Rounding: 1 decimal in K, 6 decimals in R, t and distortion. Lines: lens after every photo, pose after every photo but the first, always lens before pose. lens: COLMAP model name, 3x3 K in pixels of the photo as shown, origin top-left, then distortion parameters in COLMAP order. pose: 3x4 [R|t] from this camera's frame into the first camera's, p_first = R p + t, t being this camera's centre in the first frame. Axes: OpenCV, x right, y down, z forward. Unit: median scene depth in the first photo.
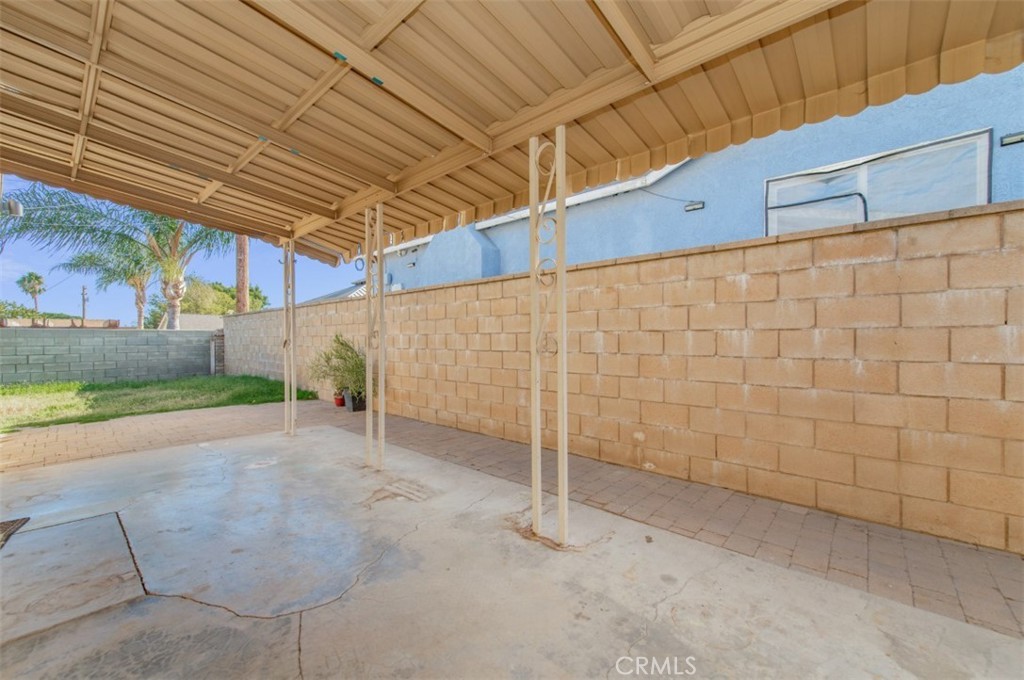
lens RADIAL K [[402.3, 0, 515.1], [0, 402.3, 337.4], [0, 0, 1]] dist [0.019967, -0.005138]
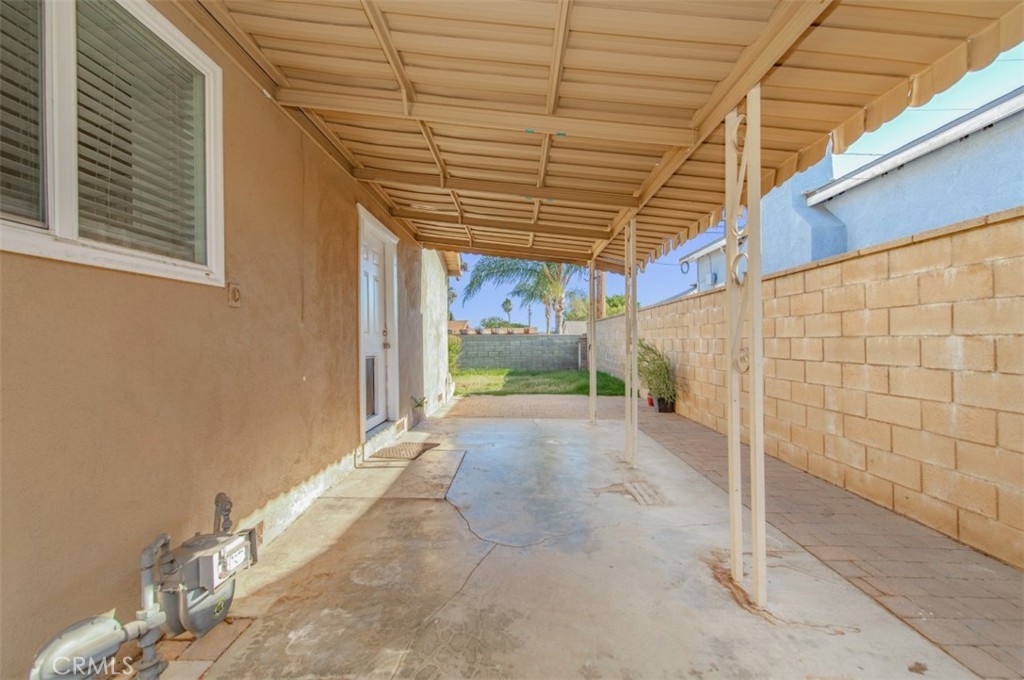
lens RADIAL K [[402.3, 0, 515.1], [0, 402.3, 337.4], [0, 0, 1]] dist [0.019967, -0.005138]
pose [[0.652517, -0.006011, -0.757750, 0.236541], [0.004493, 0.999982, -0.004063, -0.012106], [0.757761, -0.000753, 0.652532, 0.058507]]
